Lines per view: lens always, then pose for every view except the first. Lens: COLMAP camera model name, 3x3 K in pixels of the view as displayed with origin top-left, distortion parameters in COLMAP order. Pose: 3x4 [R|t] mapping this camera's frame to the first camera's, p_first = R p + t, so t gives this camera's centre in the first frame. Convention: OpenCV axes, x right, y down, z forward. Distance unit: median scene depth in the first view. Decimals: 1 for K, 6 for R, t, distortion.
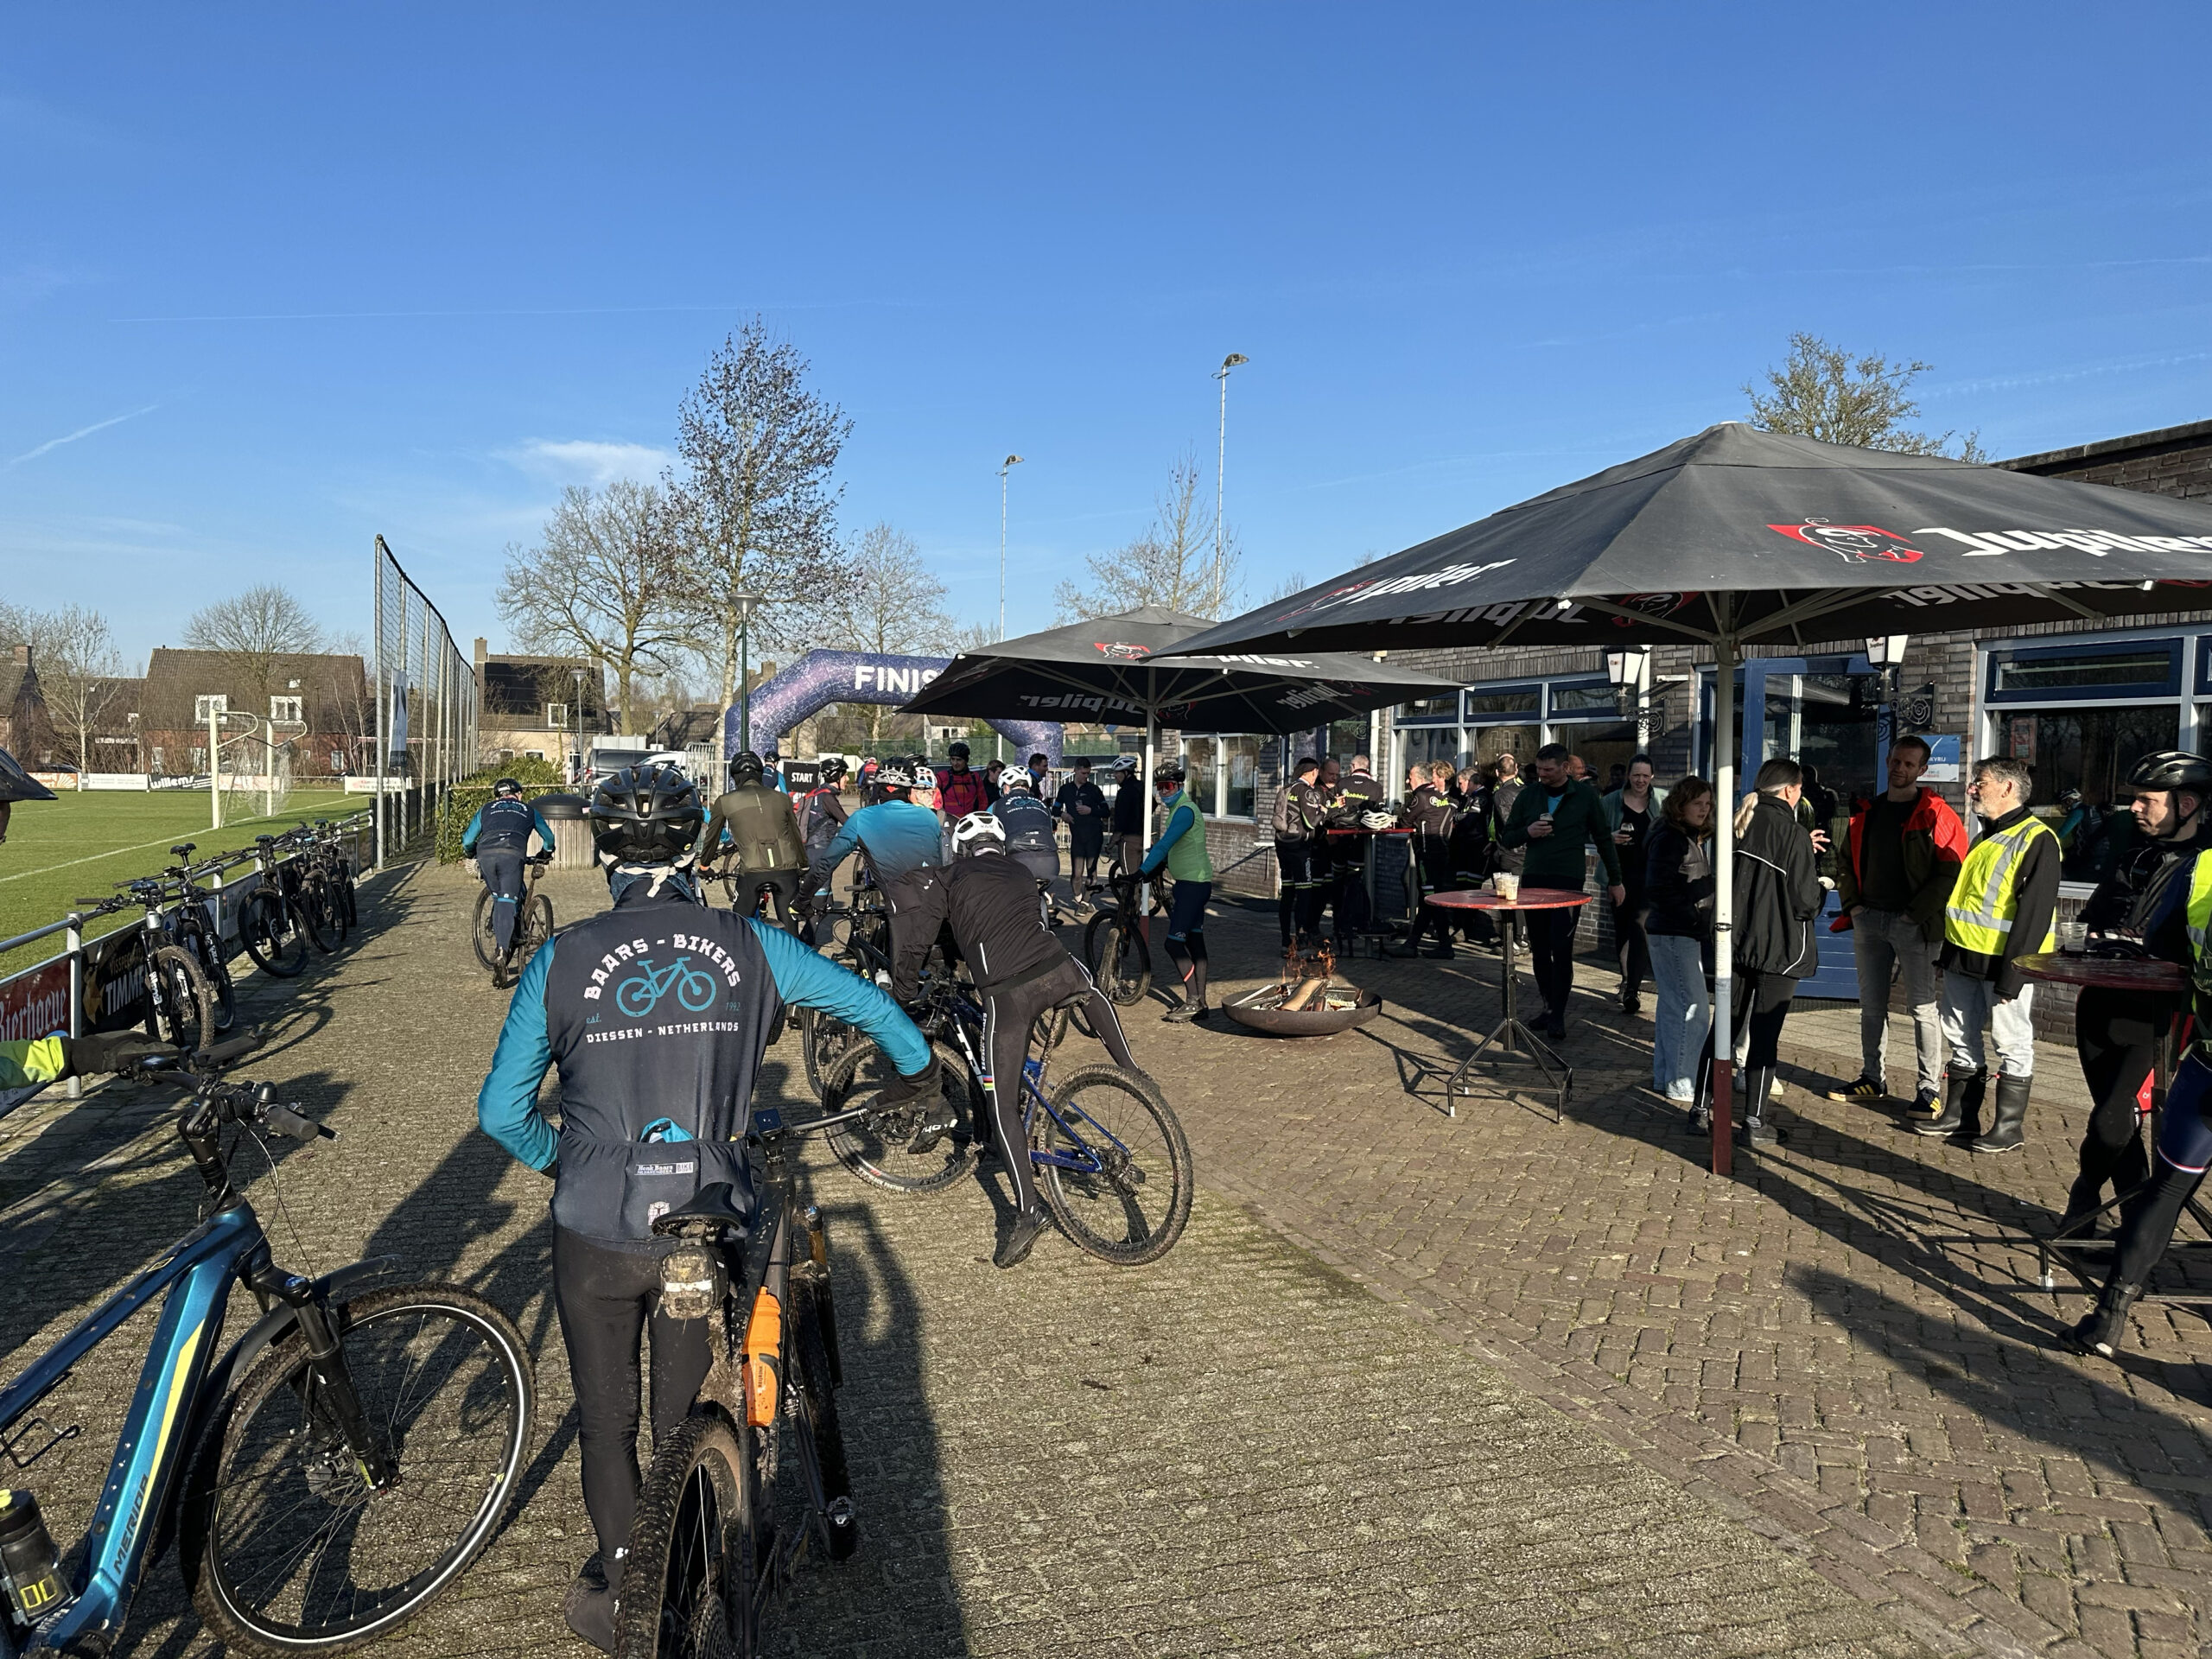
lens RADIAL K [[1488.6, 0, 1106.0], [0, 1488.6, 829.5], [0, 0, 1]] dist [0.002889, -0.000561]
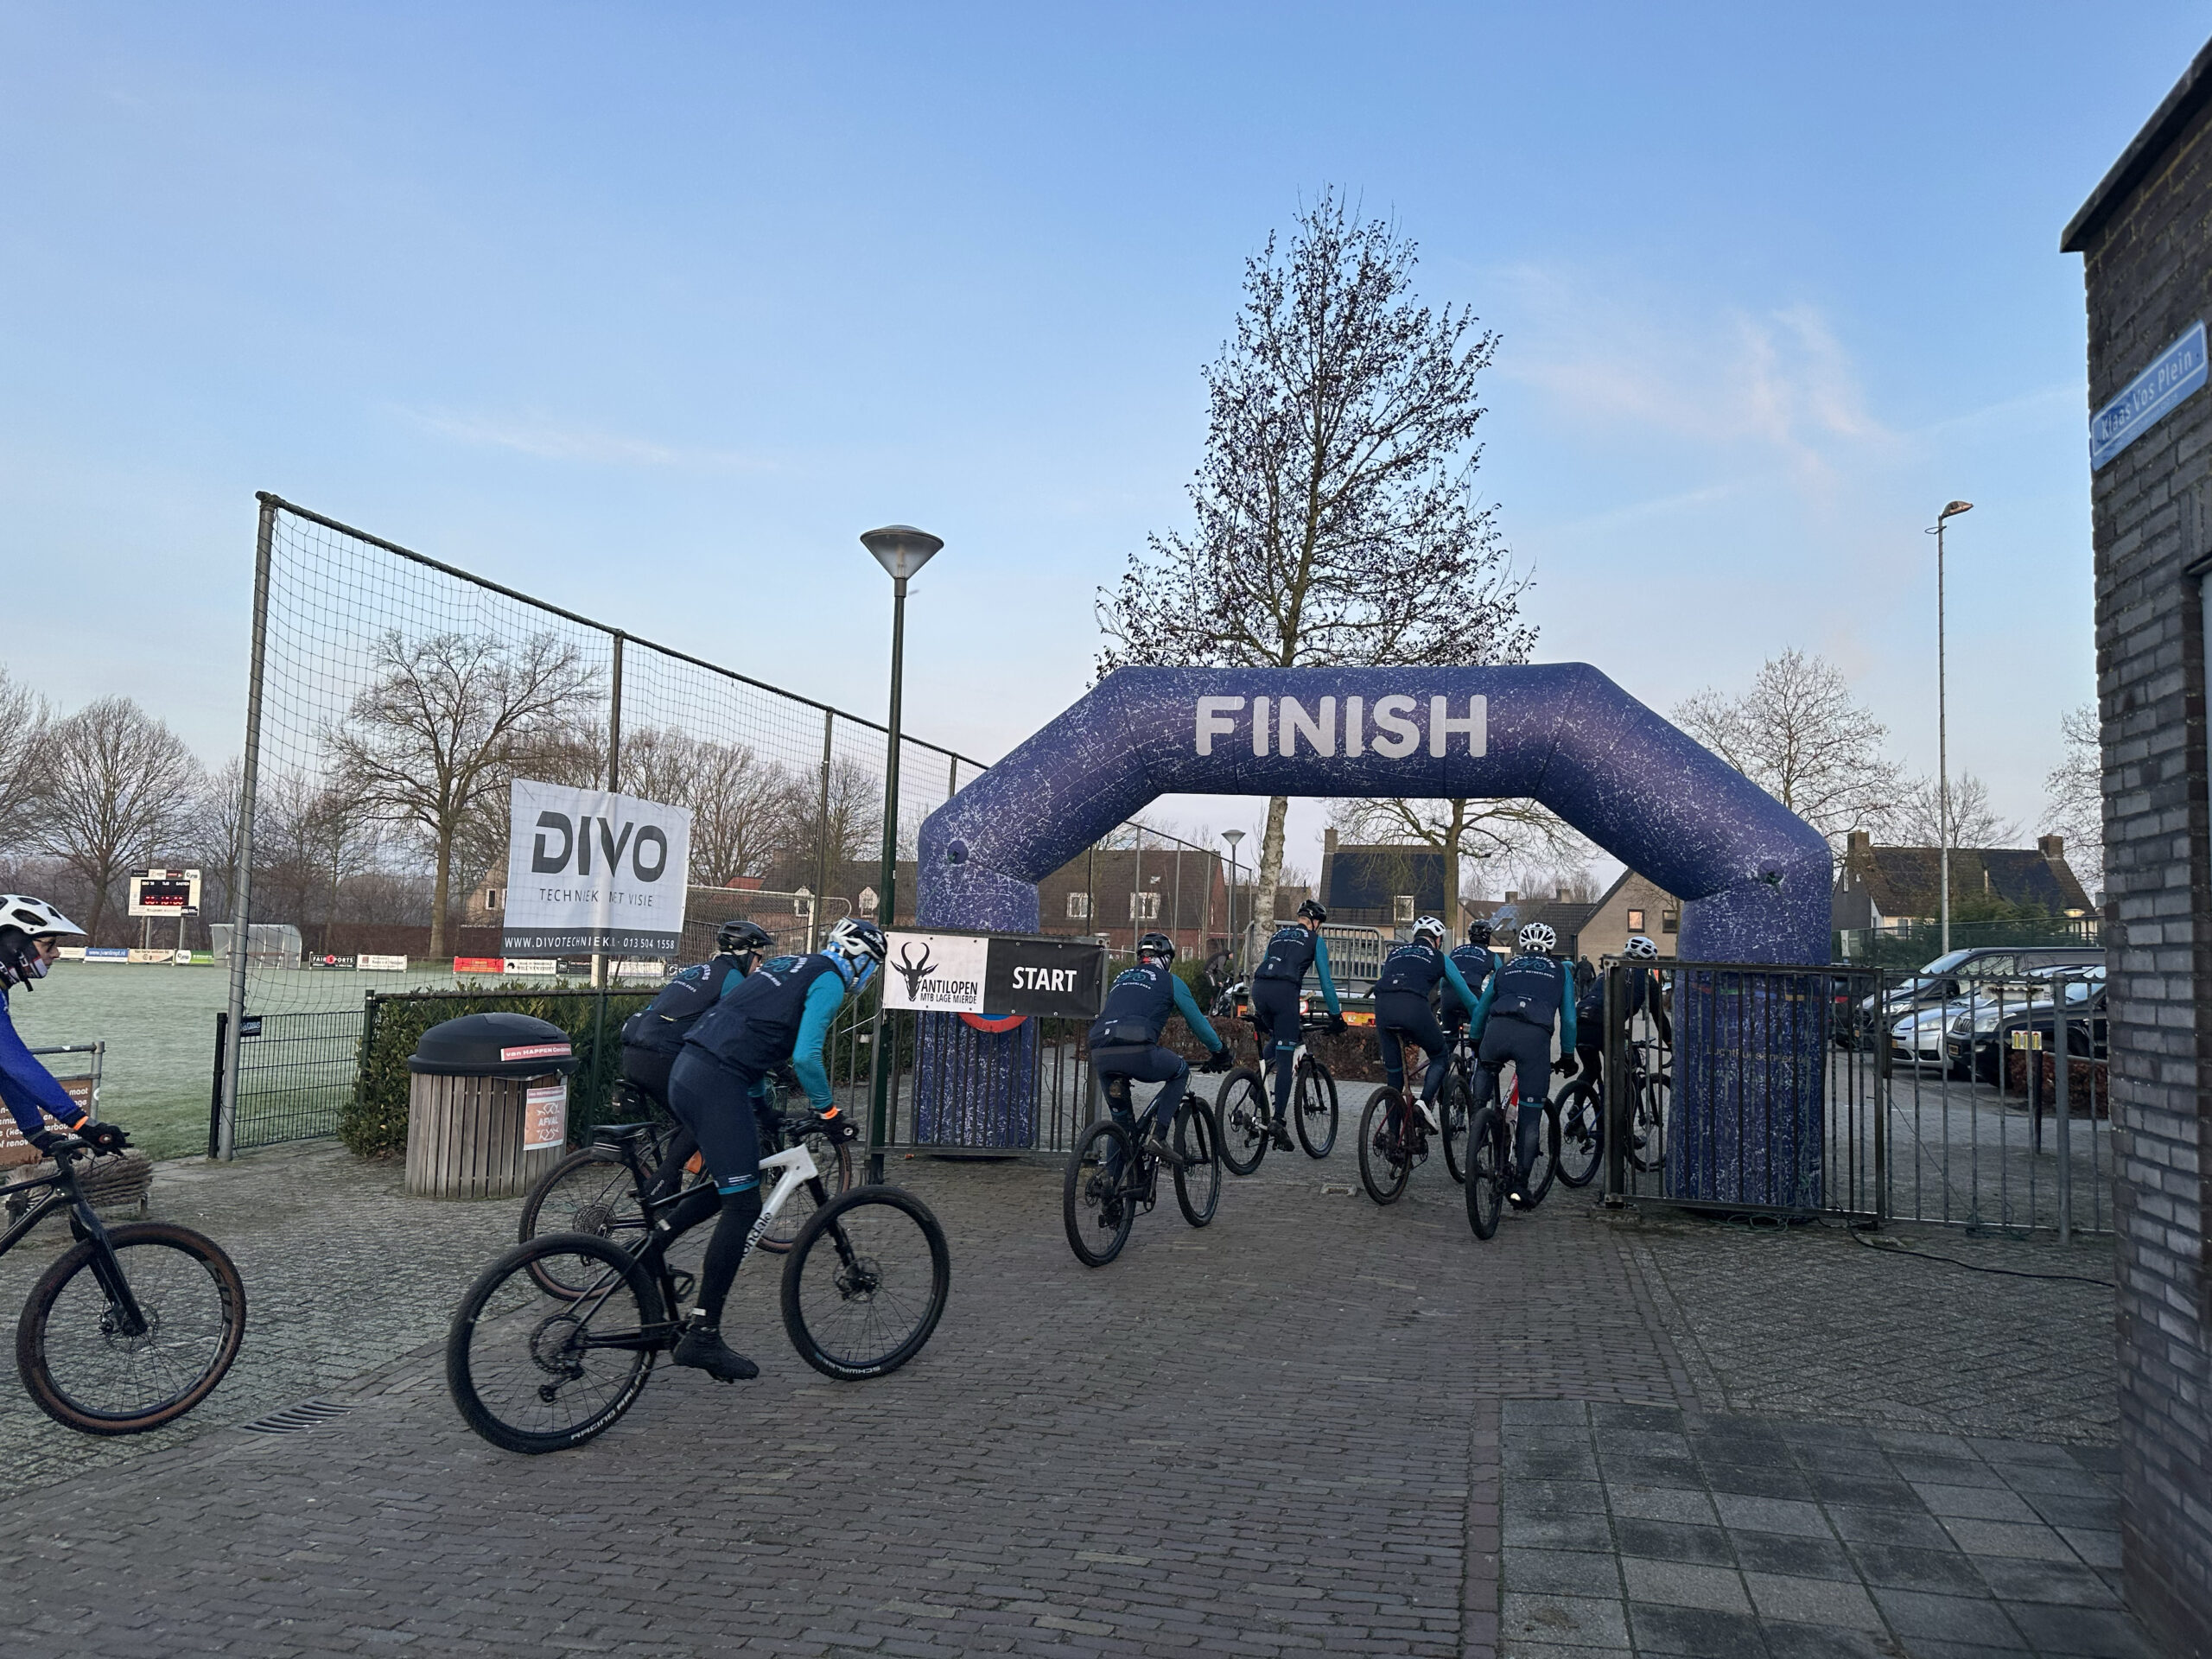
lens RADIAL K [[1488.6, 0, 1106.0], [0, 1488.6, 829.5], [0, 0, 1]] dist [0.002889, -0.000561]
pose [[0.807075, -0.043017, -0.588880, 0.042469], [-0.037883, 0.991515, -0.124349, -0.024570], [0.589233, 0.122667, 0.798597, 0.666096]]
